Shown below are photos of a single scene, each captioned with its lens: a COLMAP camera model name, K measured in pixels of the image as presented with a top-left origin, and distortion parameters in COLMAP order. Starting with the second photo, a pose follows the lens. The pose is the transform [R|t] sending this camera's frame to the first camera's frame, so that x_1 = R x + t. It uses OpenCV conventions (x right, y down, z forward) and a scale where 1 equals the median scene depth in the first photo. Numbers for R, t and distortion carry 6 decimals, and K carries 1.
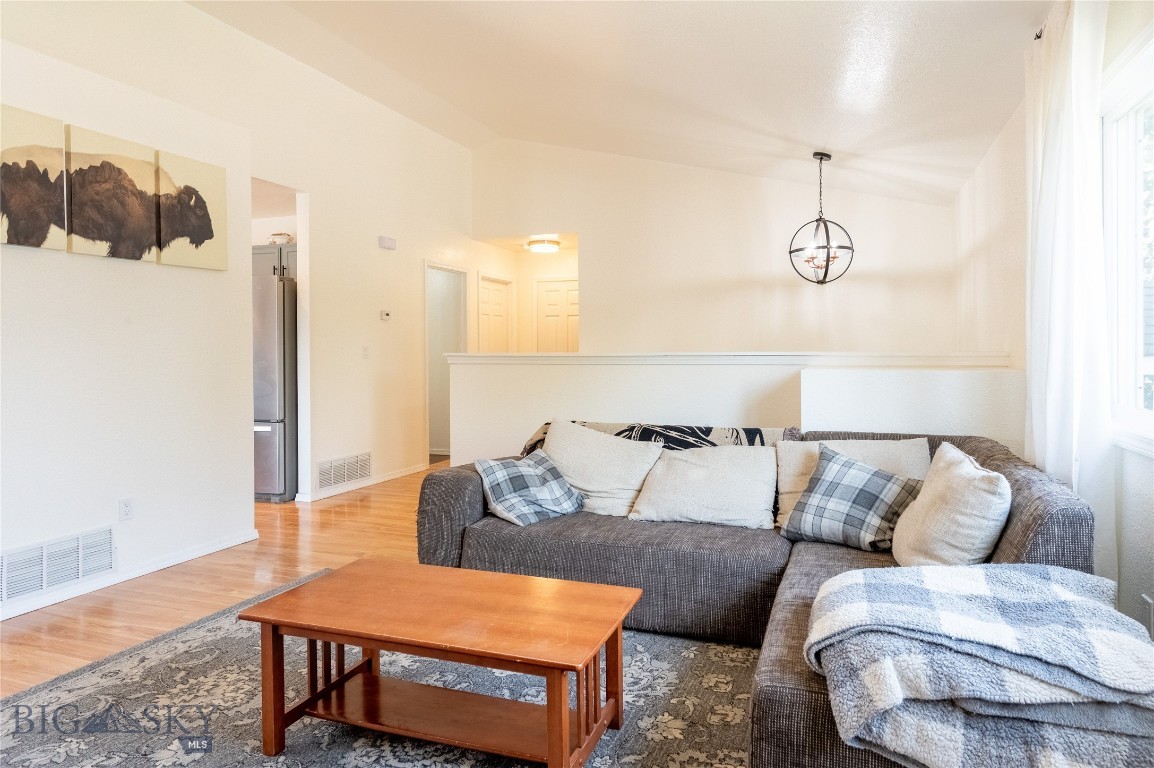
lens RADIAL K [[649.6, 0, 578.3], [0, 649.6, 360.2], [0, 0, 1]] dist [-0.001636, -0.000142]
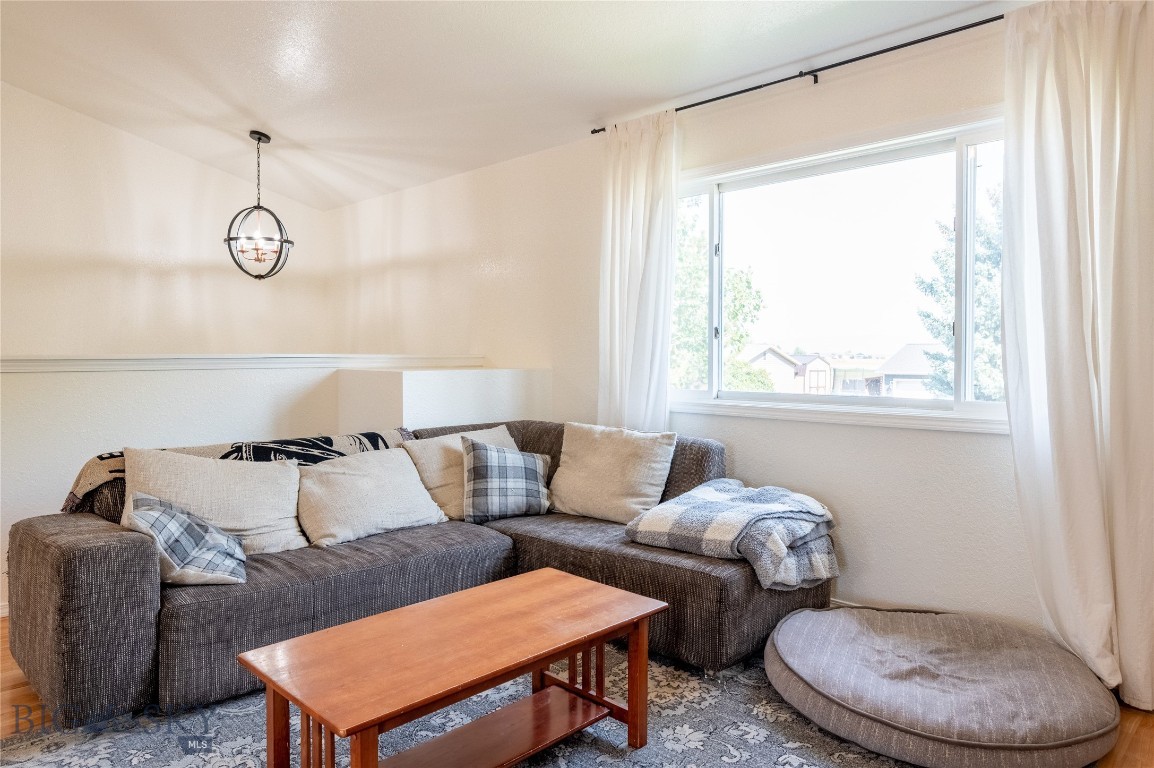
lens RADIAL K [[751.0, 0, 577.0], [0, 751.0, 384.0], [0, 0, 1]] dist [0.004808, 0.000950]
pose [[0.440523, -0.032742, 0.897144, -0.608815], [0.009878, 0.999451, 0.031625, -0.000202], [-0.897687, -0.005069, 0.440605, 0.233009]]
